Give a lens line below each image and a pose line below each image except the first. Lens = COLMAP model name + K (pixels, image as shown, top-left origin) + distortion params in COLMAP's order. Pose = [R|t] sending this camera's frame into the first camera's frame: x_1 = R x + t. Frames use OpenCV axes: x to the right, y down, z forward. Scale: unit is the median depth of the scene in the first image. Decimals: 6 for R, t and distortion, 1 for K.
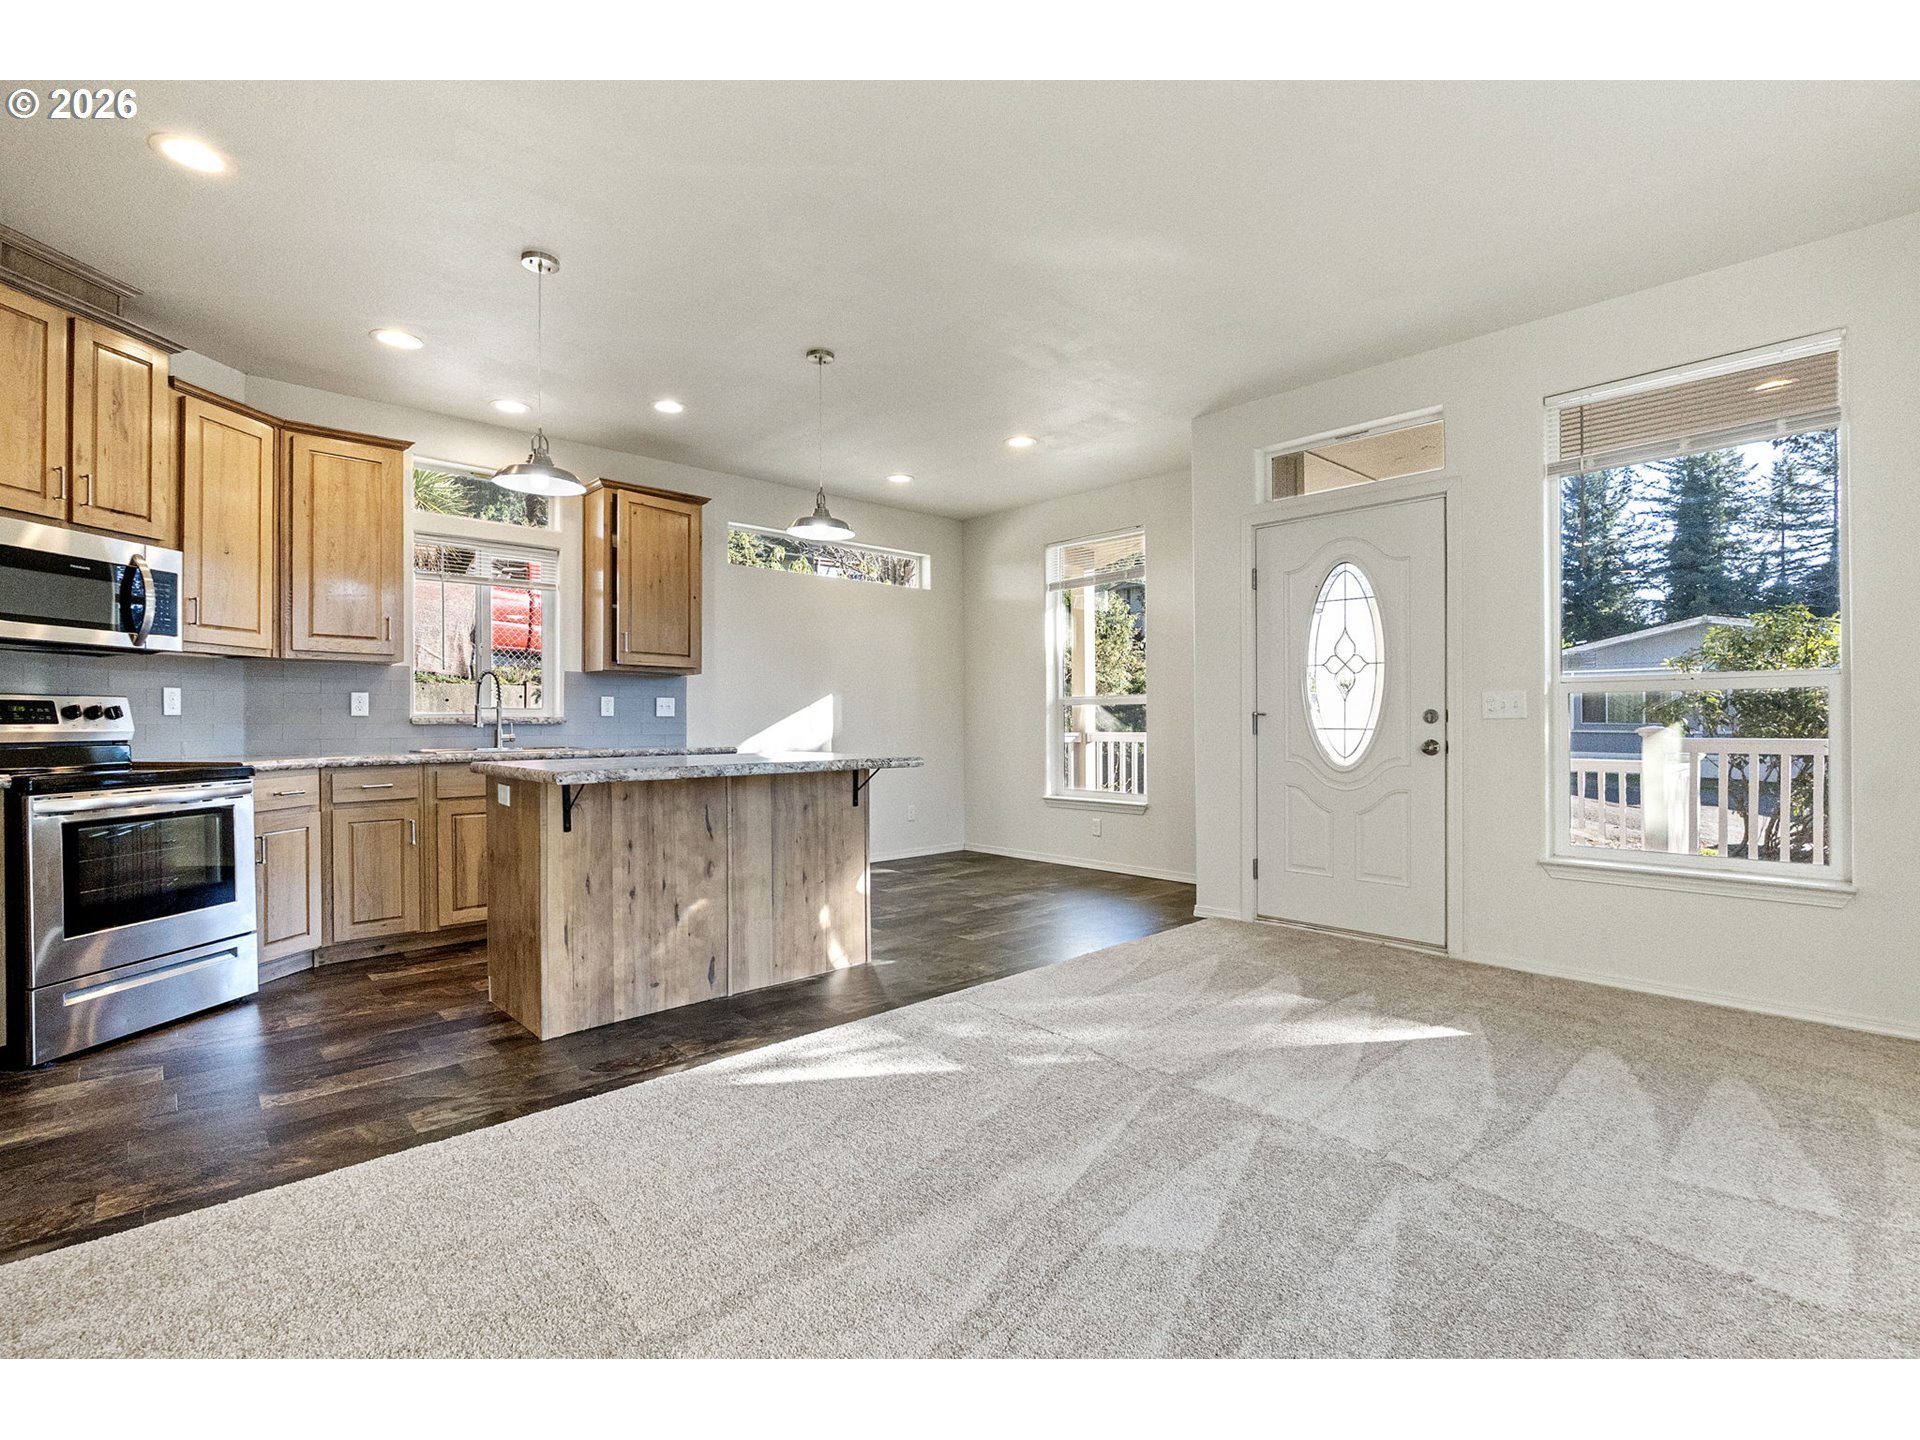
lens RADIAL K [[893.0, 0, 960.0], [0, 893.0, 720.0], [0, 0, 1]] dist [-0.000196, 0.000970]
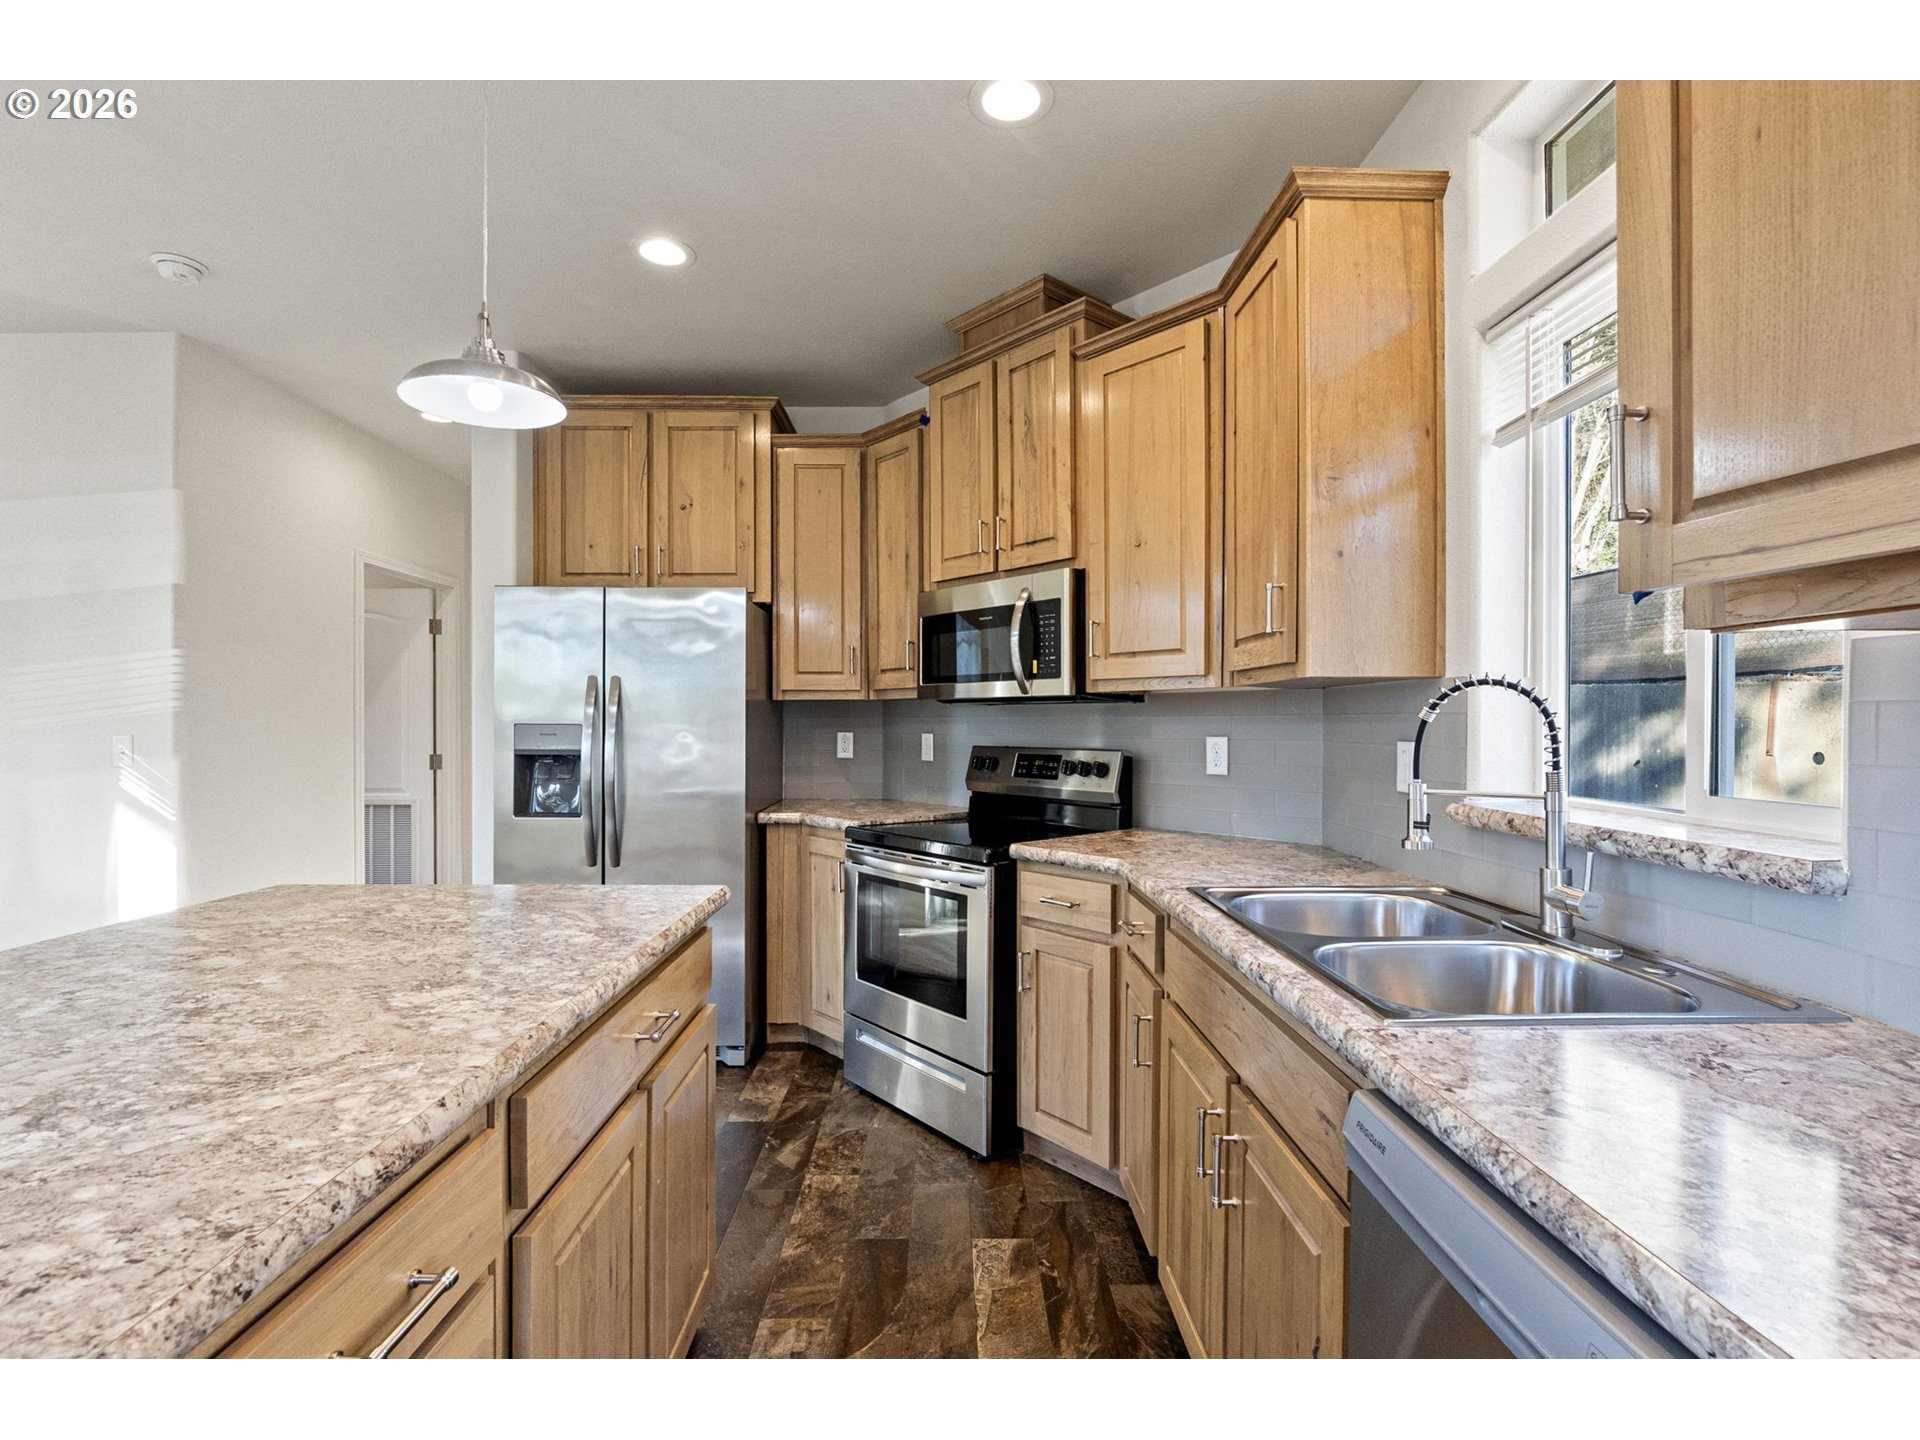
lens RADIAL K [[893.0, 0, 960.0], [0, 893.0, 720.0], [0, 0, 1]] dist [-0.000196, 0.000970]
pose [[-0.676691, 0.003706, -0.736258, -0.225561], [0.003457, 0.999992, 0.001856, -0.055776], [0.736259, -0.001289, -0.676698, 1.444461]]
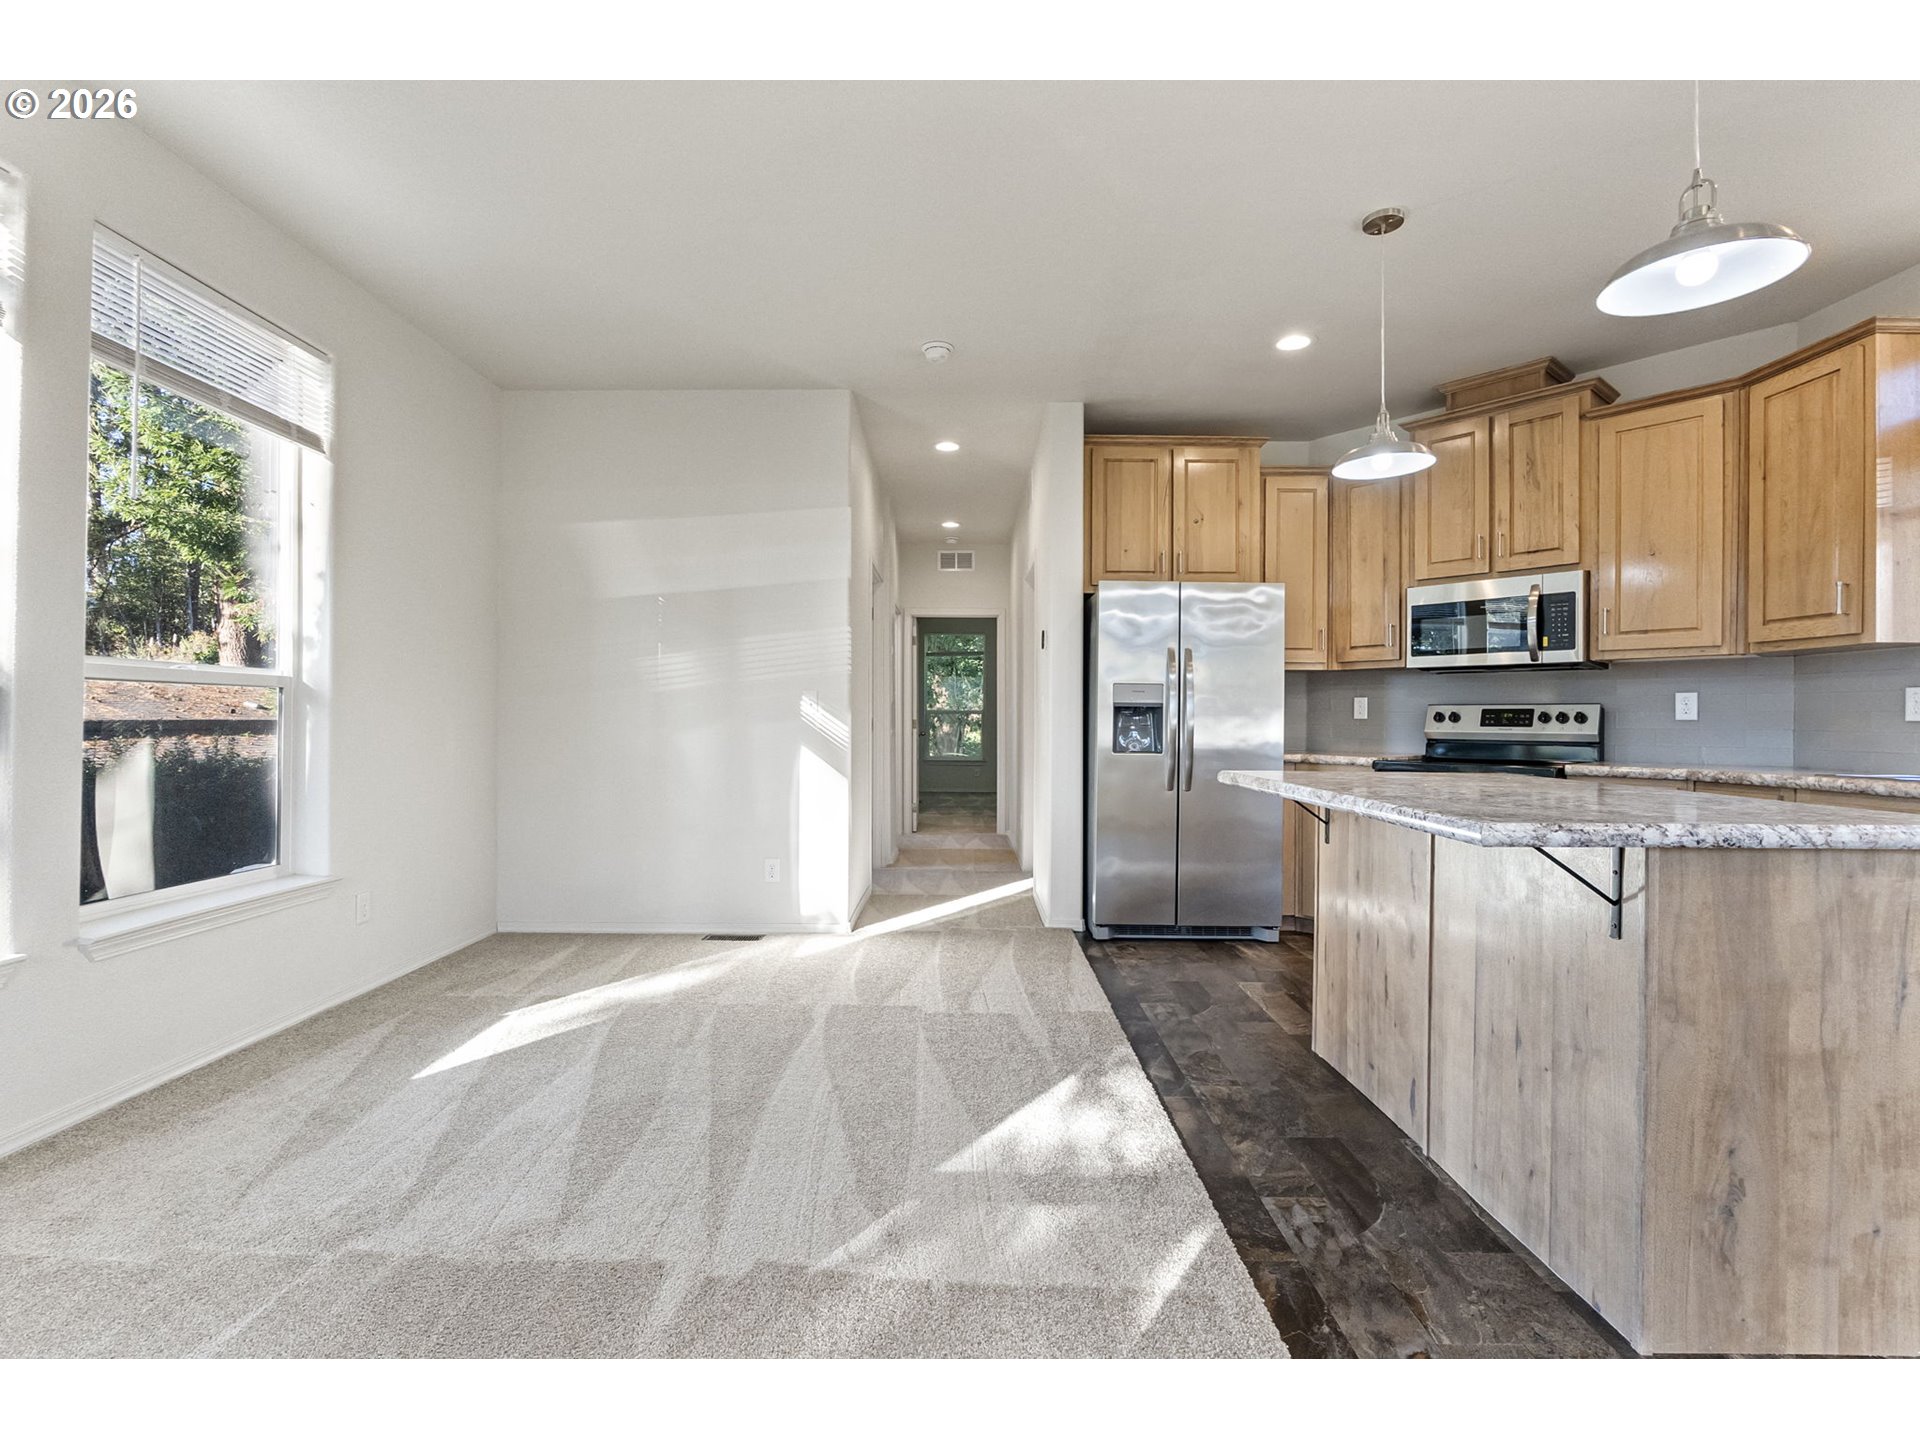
lens RADIAL K [[893.0, 0, 960.0], [0, 893.0, 720.0], [0, 0, 1]] dist [-0.000196, 0.000970]
pose [[-0.684391, -0.000534, -0.729115, 0.439435], [-0.004378, 0.999985, 0.003378, -0.005361], [0.729102, 0.005504, -0.684383, 1.179817]]
